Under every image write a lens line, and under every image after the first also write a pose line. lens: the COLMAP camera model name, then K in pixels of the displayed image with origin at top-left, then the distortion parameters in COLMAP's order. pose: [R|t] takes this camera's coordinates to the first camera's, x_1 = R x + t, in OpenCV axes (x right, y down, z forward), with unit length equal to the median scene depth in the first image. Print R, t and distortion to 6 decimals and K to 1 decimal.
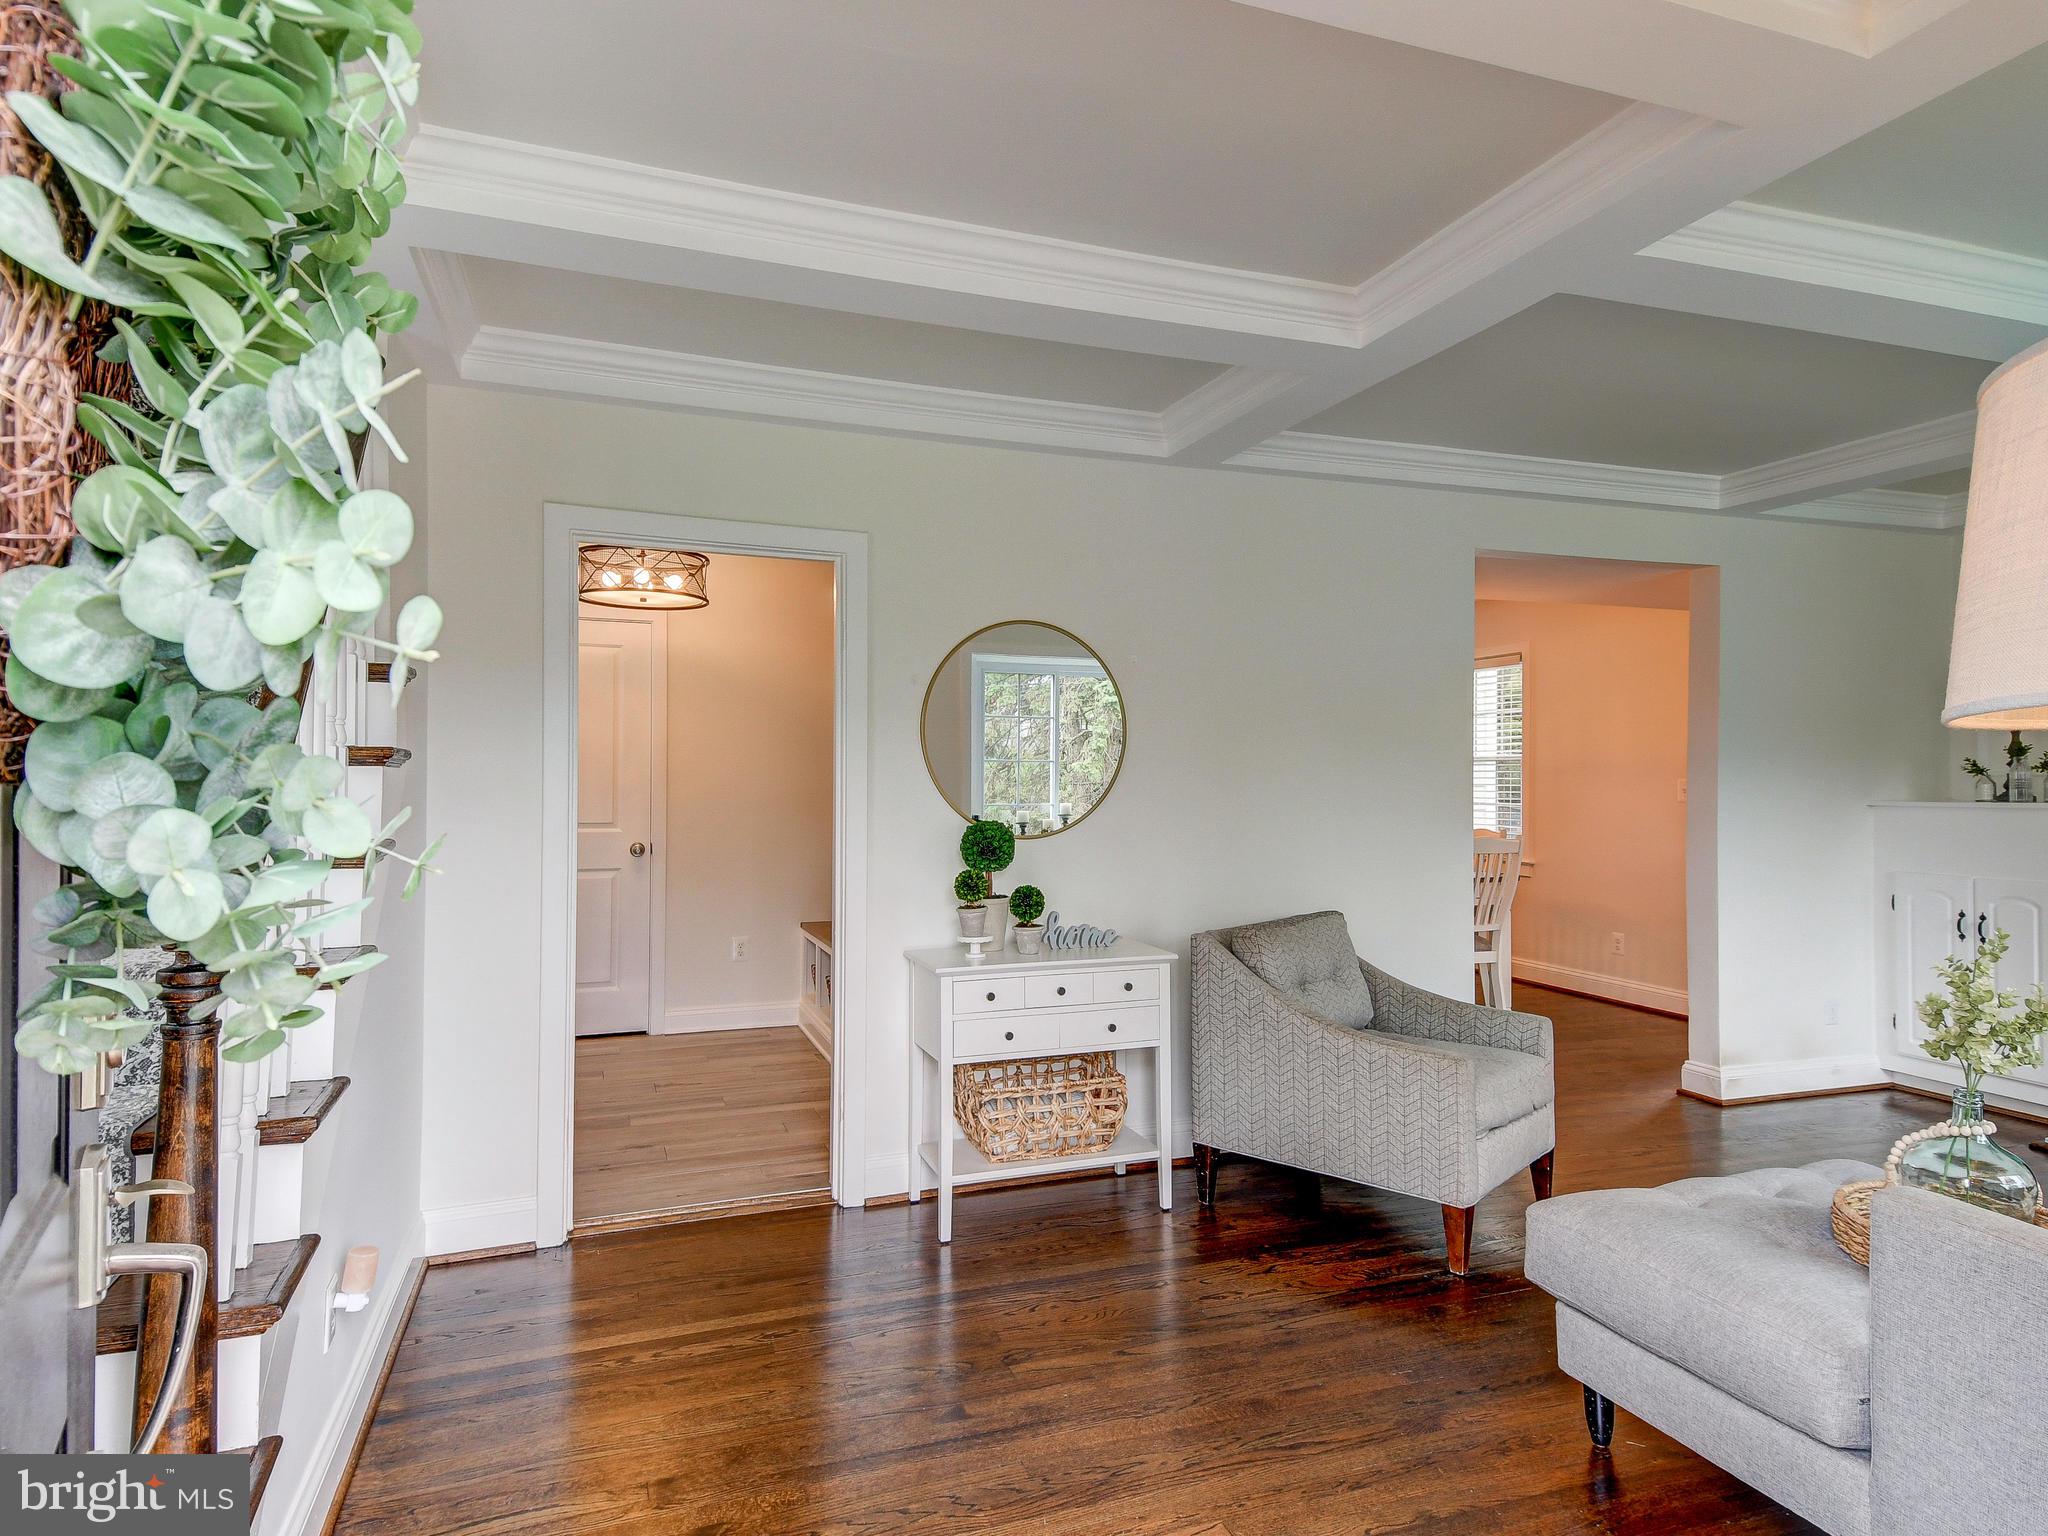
lens RADIAL K [[1196.3, 0, 1043.3], [0, 1196.3, 764.2], [0, 0, 1]] dist [0.039581, -0.014005]
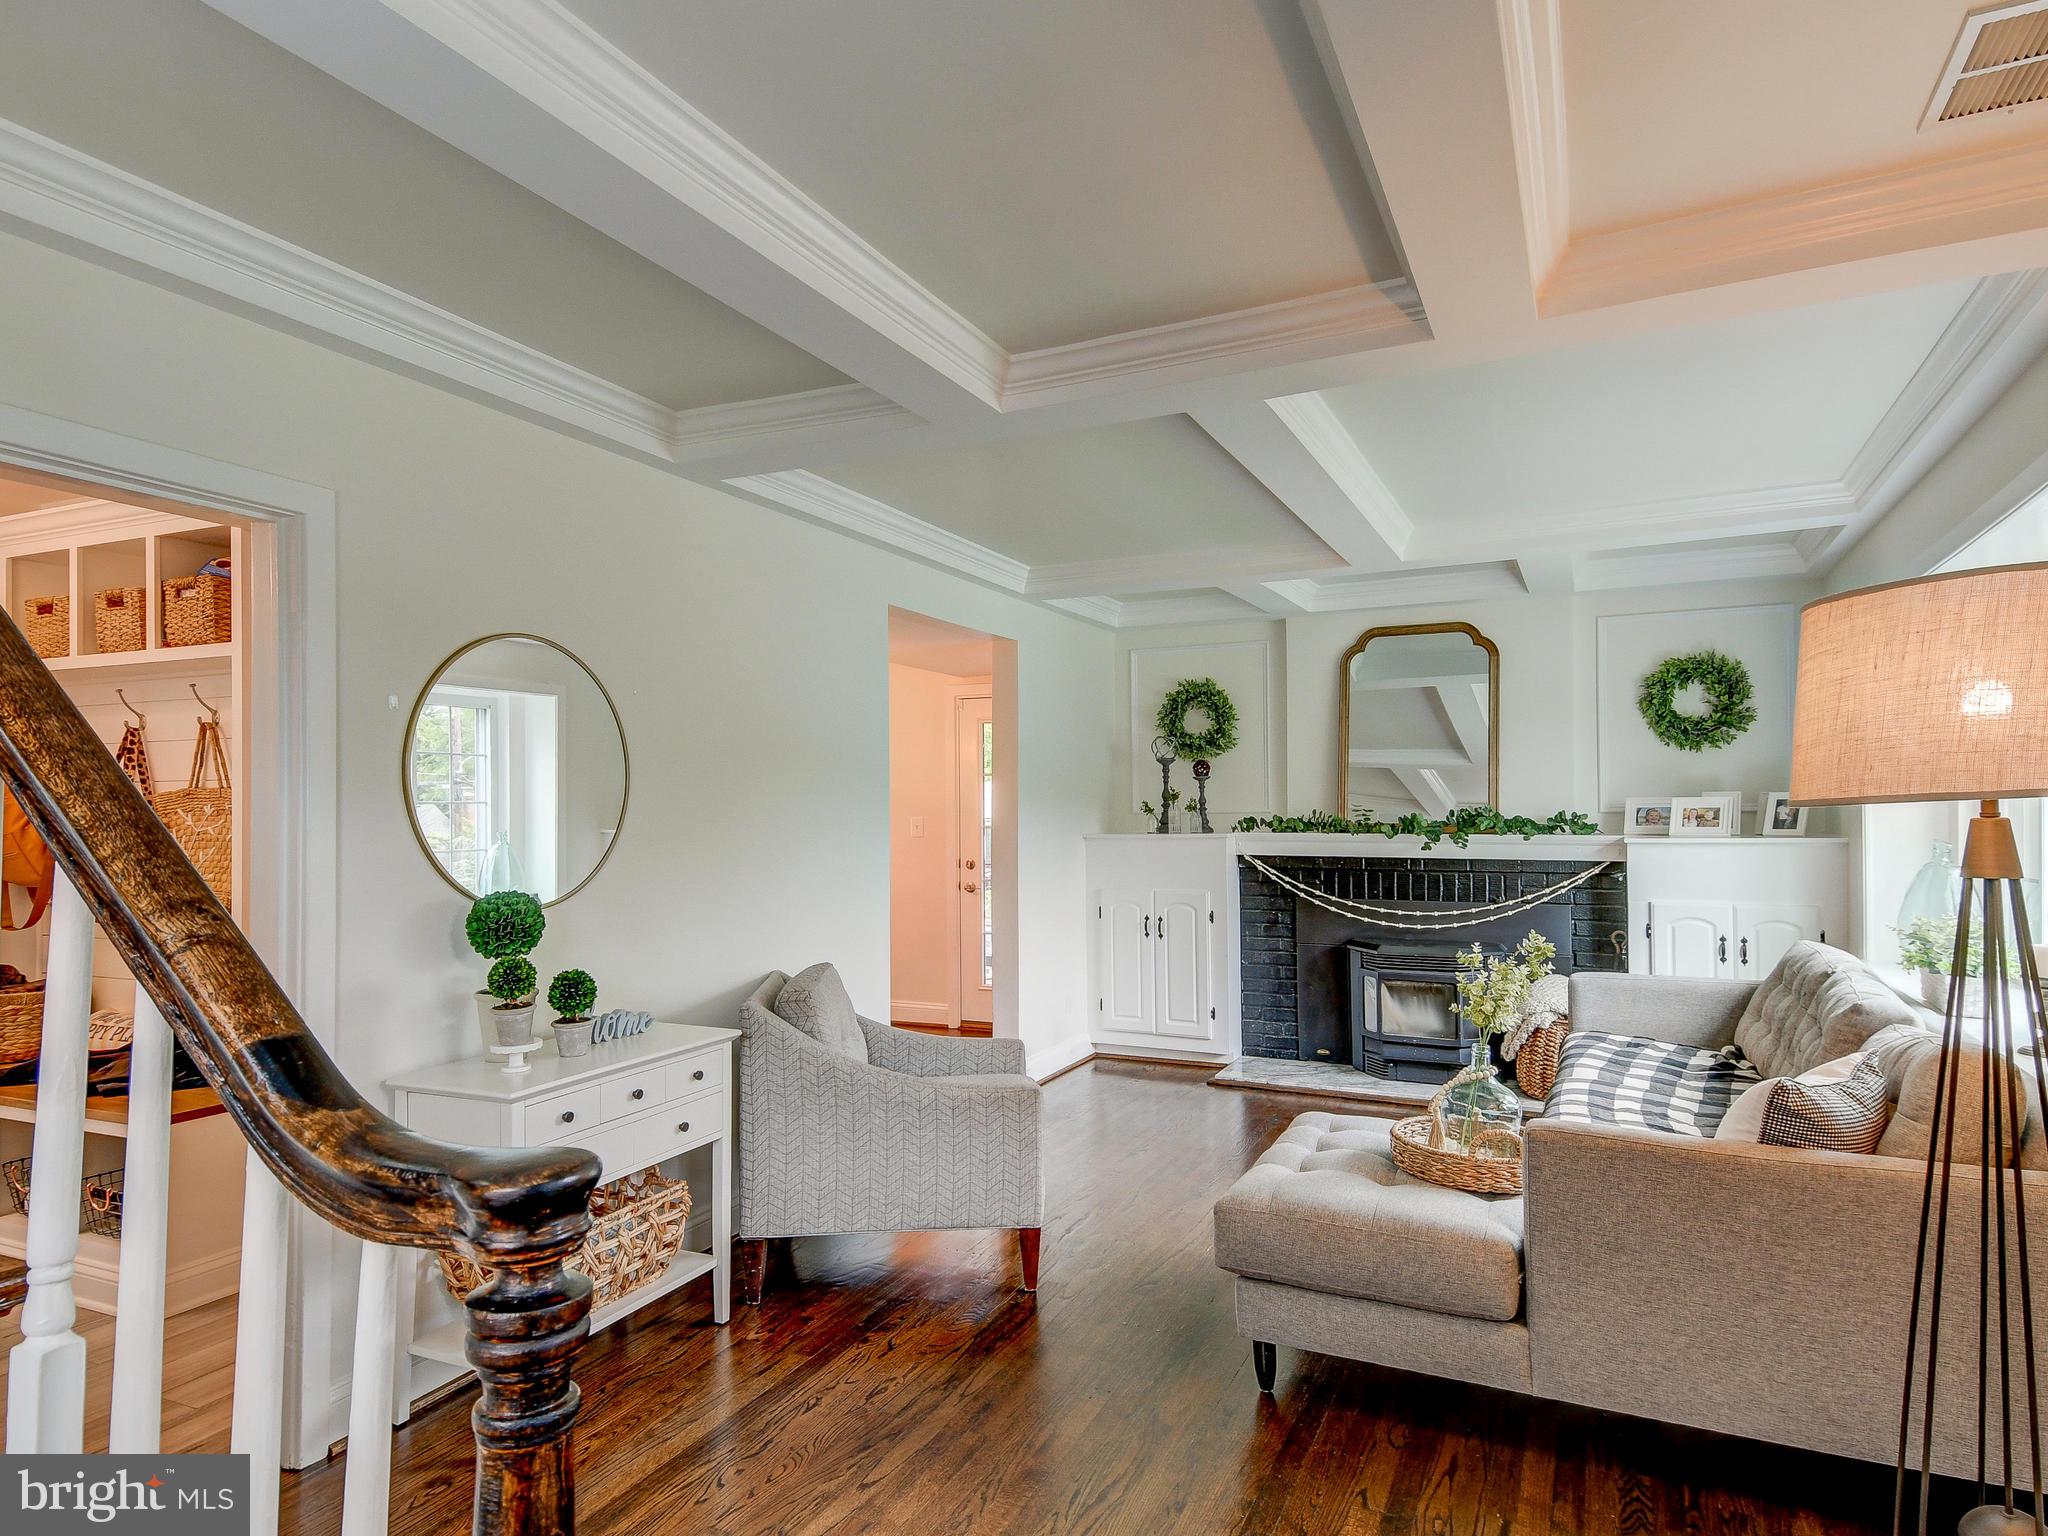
lens RADIAL K [[1196.3, 0, 1017.4], [0, 1196.3, 793.6], [0, 0, 1]] dist [0.039581, -0.014005]
pose [[0.715002, -0.001207, 0.699121, -0.363622], [0.004118, 0.999988, -0.002485, -0.014383], [-0.699110, 0.004656, 0.714999, 0.215604]]
